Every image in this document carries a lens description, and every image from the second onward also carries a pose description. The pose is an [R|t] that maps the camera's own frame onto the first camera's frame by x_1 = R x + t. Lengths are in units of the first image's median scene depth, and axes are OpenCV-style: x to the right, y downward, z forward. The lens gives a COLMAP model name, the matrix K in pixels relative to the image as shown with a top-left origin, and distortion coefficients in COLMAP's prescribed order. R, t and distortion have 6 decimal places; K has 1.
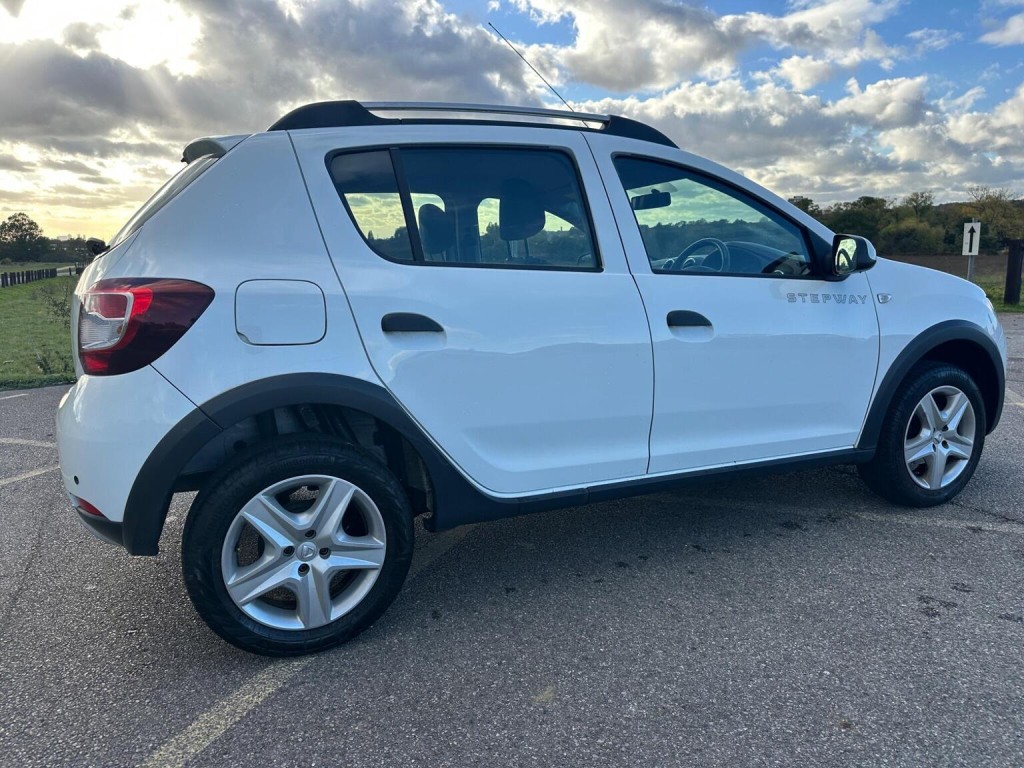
lens RADIAL K [[732.8, 0, 510.5], [0, 732.8, 382.3], [0, 0, 1]] dist [0.017719, -0.027449]
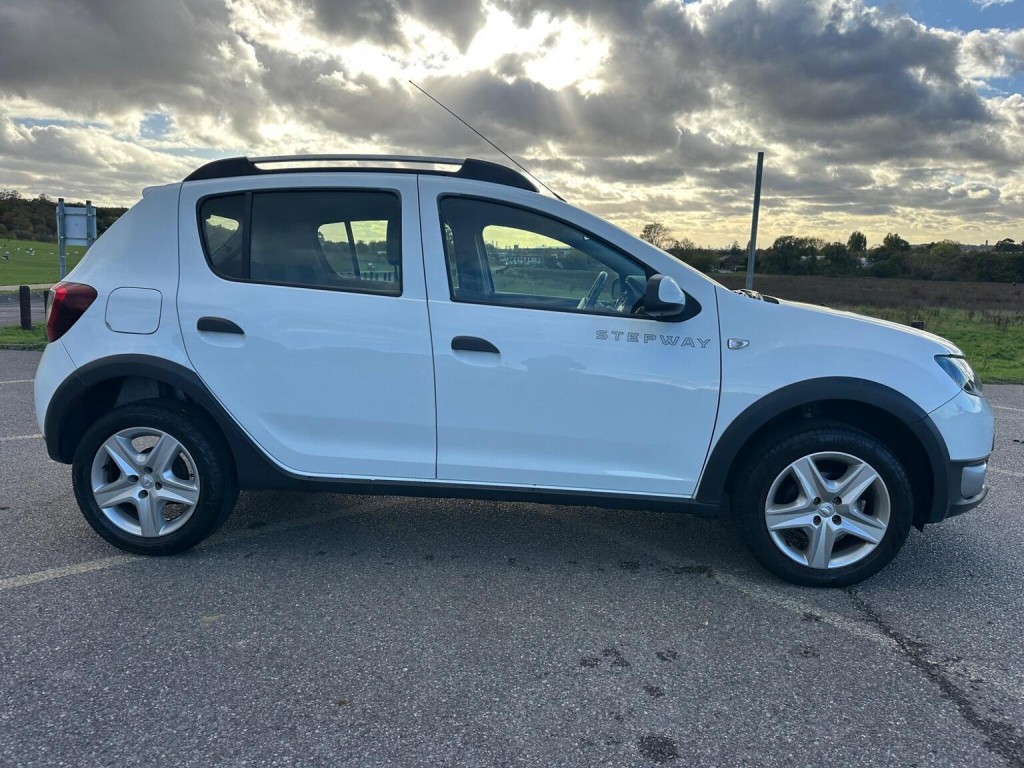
lens RADIAL K [[730.2, 0, 513.6], [0, 730.2, 389.7], [0, 0, 1]] dist [0.038012, -0.048978]
pose [[0.874698, 0.120021, -0.469573, 0.707371], [-0.120930, 0.992256, 0.028354, -0.050342], [0.469340, 0.031984, 0.882438, 0.058886]]
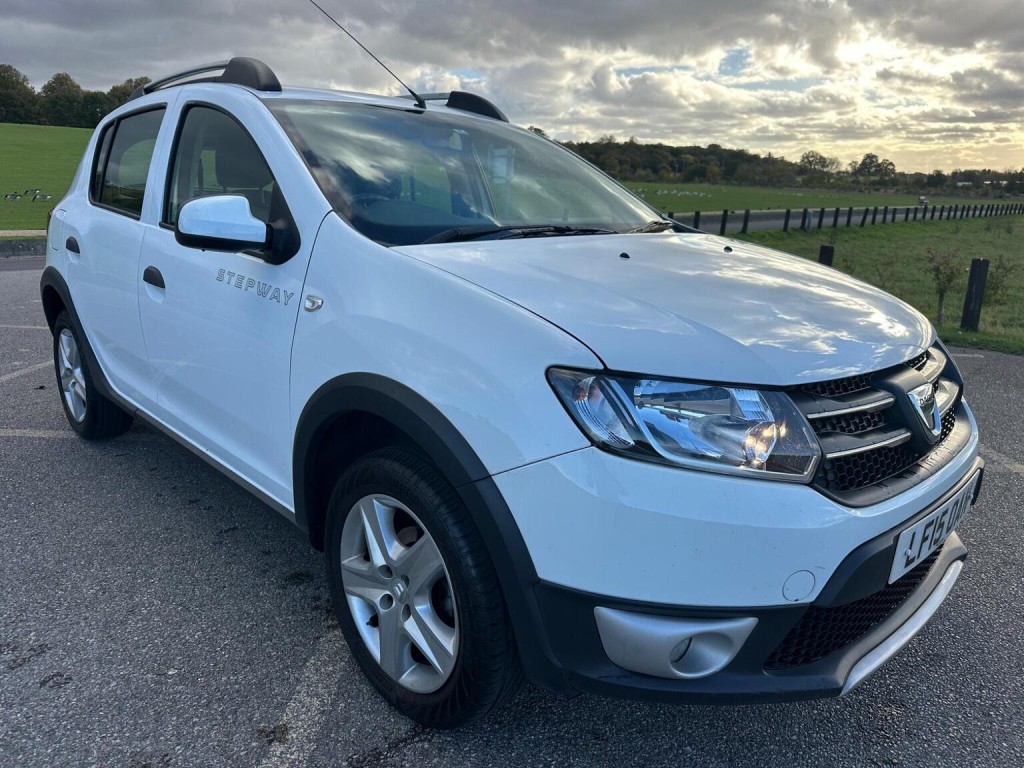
lens RADIAL K [[732.8, 0, 504.9], [0, 732.8, 388.2], [0, 0, 1]] dist [0.017719, -0.027449]
pose [[0.324746, 0.273791, -0.905306, 1.138038], [-0.184029, 0.957182, 0.223466, -0.214267], [0.927725, 0.094033, 0.361226, 0.943719]]
